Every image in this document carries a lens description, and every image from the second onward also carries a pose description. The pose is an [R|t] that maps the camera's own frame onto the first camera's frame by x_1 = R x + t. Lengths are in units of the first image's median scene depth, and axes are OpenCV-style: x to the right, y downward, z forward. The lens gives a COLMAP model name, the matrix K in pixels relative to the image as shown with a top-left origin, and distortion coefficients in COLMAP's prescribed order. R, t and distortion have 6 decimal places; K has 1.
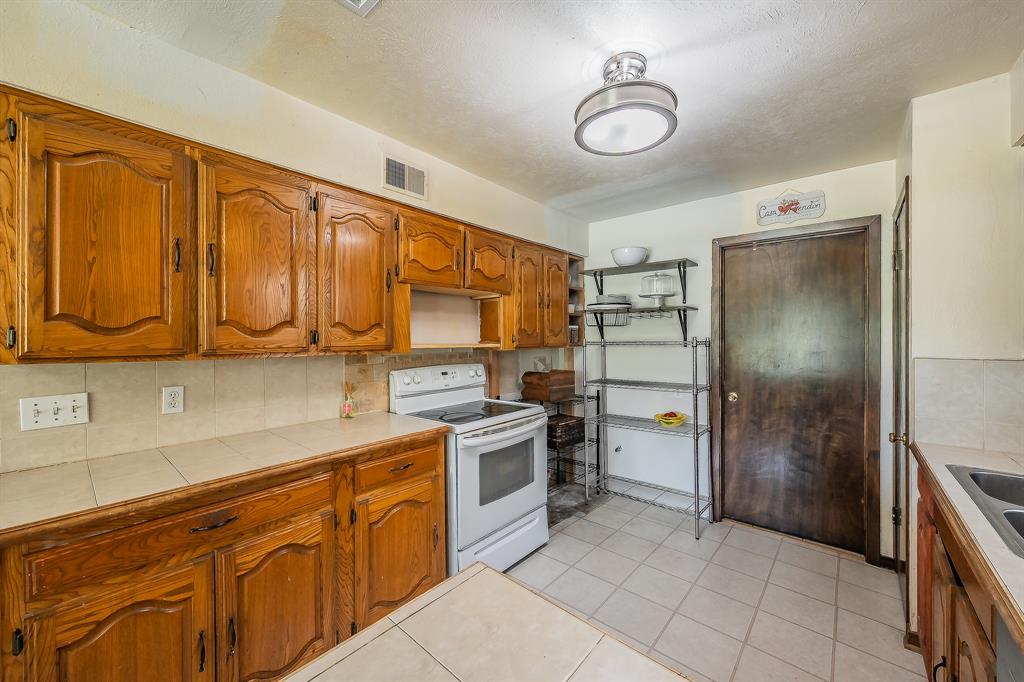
lens RADIAL K [[399.7, 0, 514.4], [0, 399.7, 336.4], [0, 0, 1]] dist [-0.007970, -0.000420]
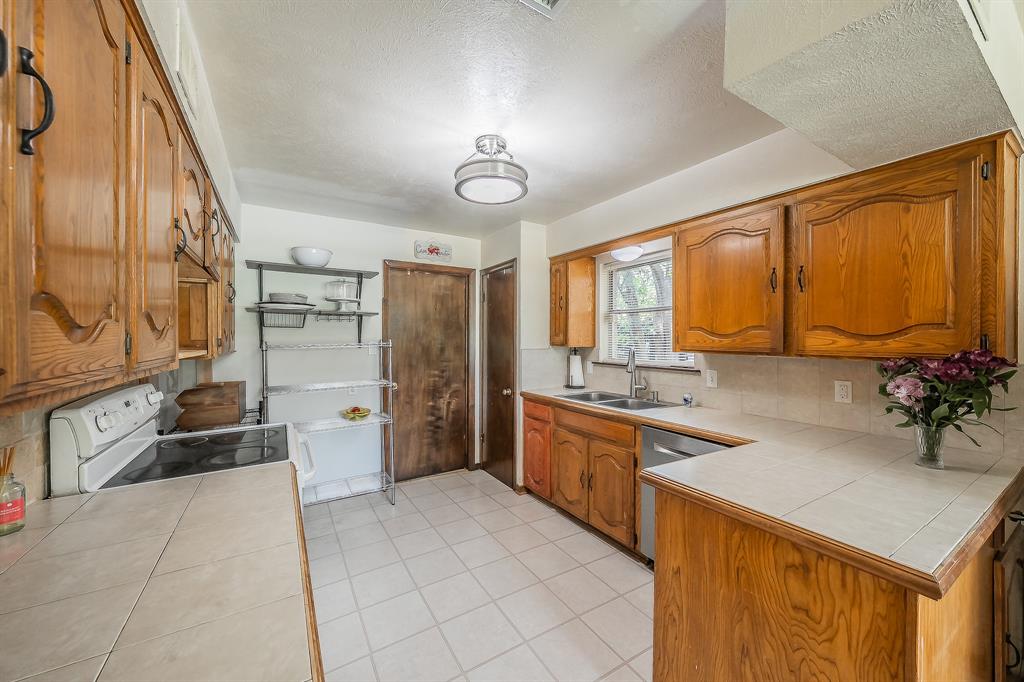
lens RADIAL K [[370.0, 0, 513.7], [0, 370.0, 337.8], [0, 0, 1]] dist [-0.000009, 0.000129]
pose [[0.305487, 0.000154, 0.952196, -0.463437], [-0.000803, 1.000000, 0.000096, -0.003495], [-0.952196, -0.000794, 0.305487, 0.272847]]
